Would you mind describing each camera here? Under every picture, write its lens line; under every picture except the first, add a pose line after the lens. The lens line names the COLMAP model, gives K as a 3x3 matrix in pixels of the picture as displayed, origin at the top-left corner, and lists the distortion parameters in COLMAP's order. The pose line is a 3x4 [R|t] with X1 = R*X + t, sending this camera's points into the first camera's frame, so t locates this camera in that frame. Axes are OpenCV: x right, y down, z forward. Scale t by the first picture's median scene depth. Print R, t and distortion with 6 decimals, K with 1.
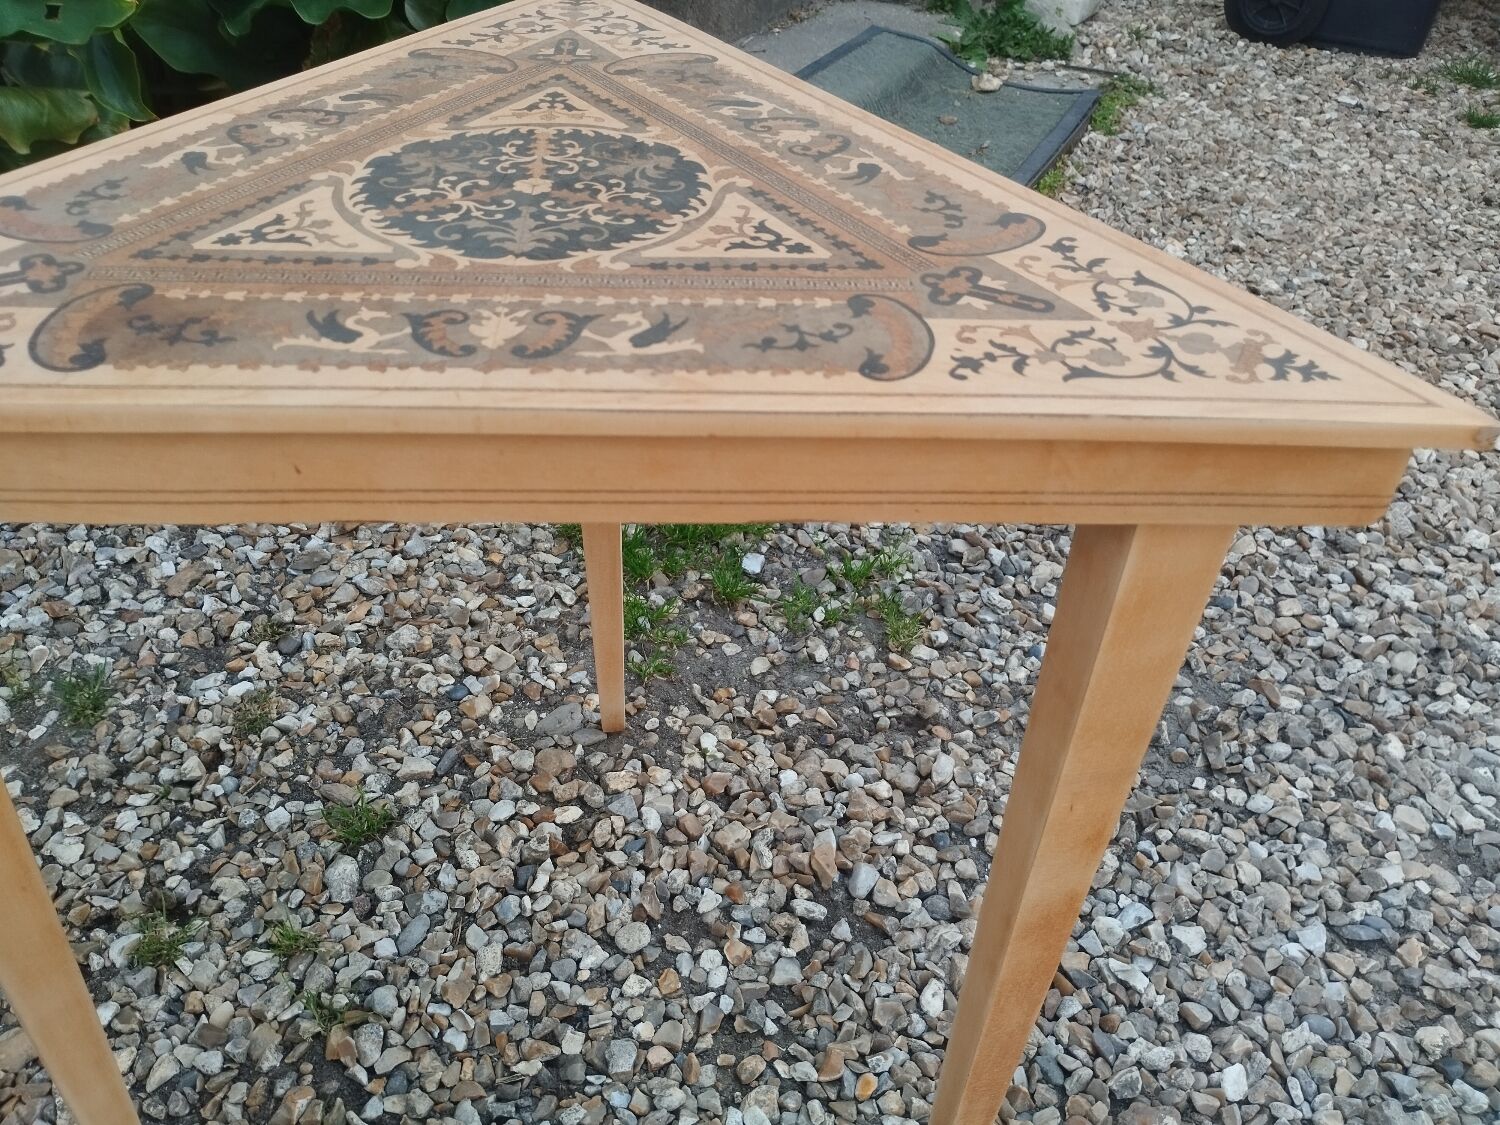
lens RADIAL K [[1307.3, 0, 743.7], [0, 1307.3, 559.8], [0, 0, 1]] dist [0.062708, -0.094391]
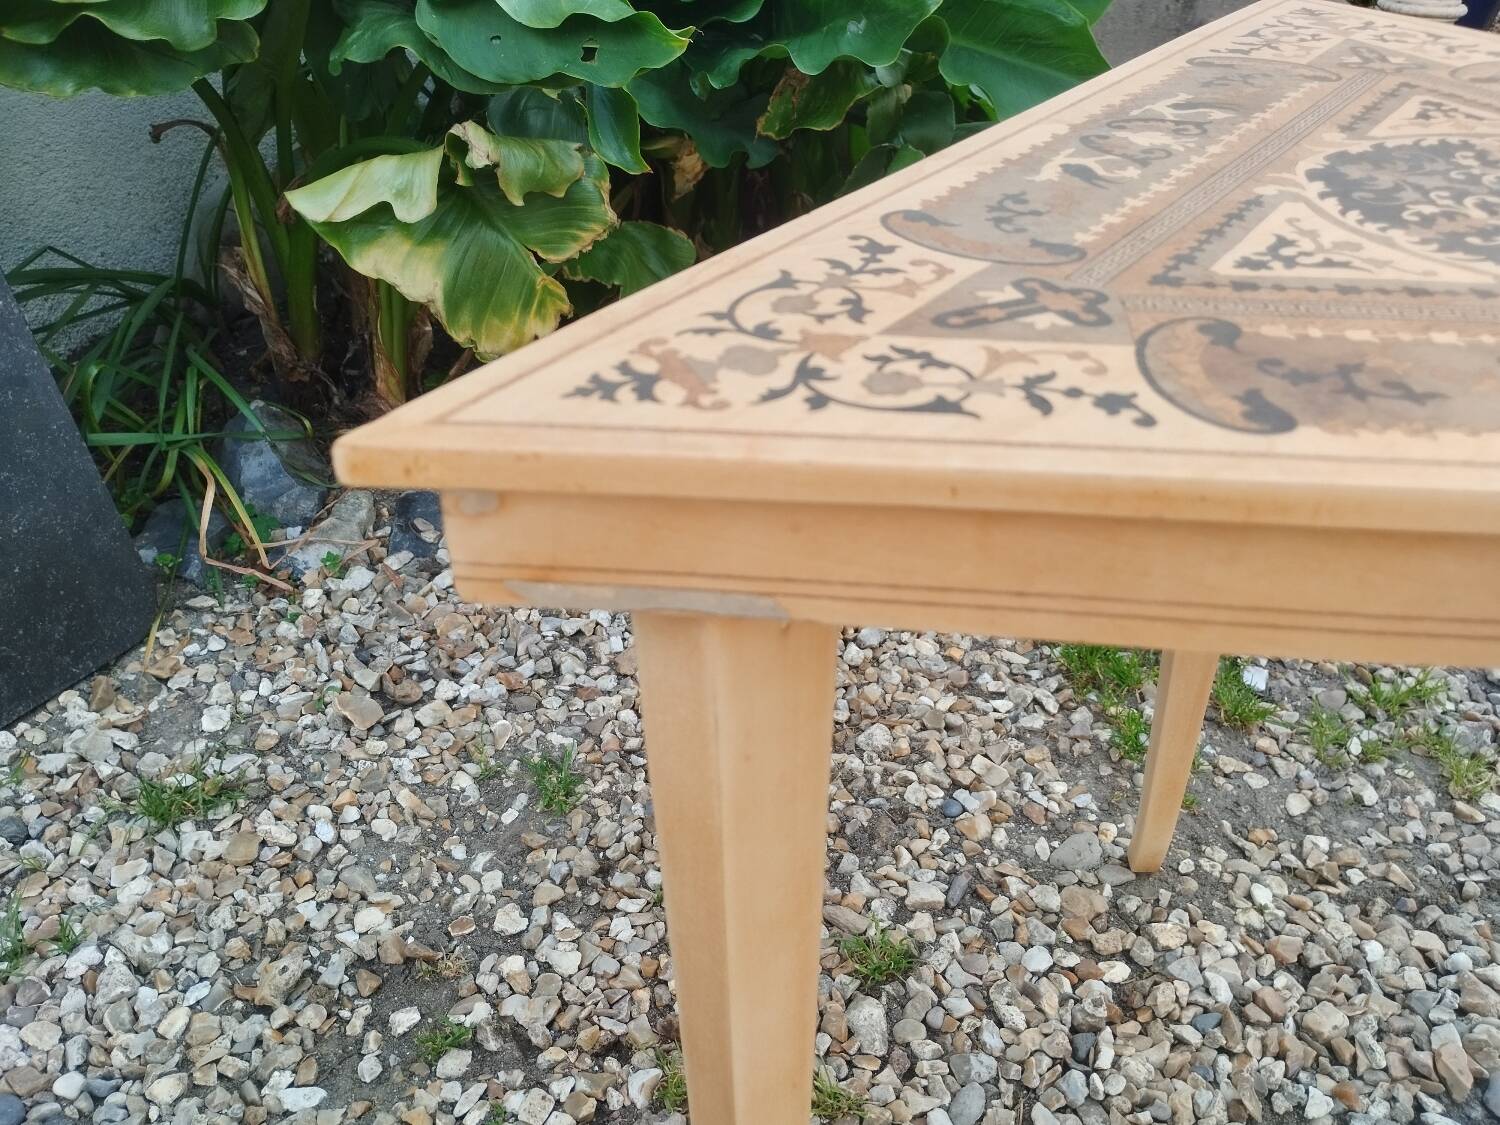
lens RADIAL K [[1307.3, 0, 743.7], [0, 1307.3, 559.8], [0, 0, 1]] dist [0.062708, -0.094391]
pose [[0.986347, 0.051593, -0.156388, -0.235615], [-0.060907, 0.996607, -0.055357, -0.008199], [0.153002, 0.064126, 0.986143, 0.102494]]
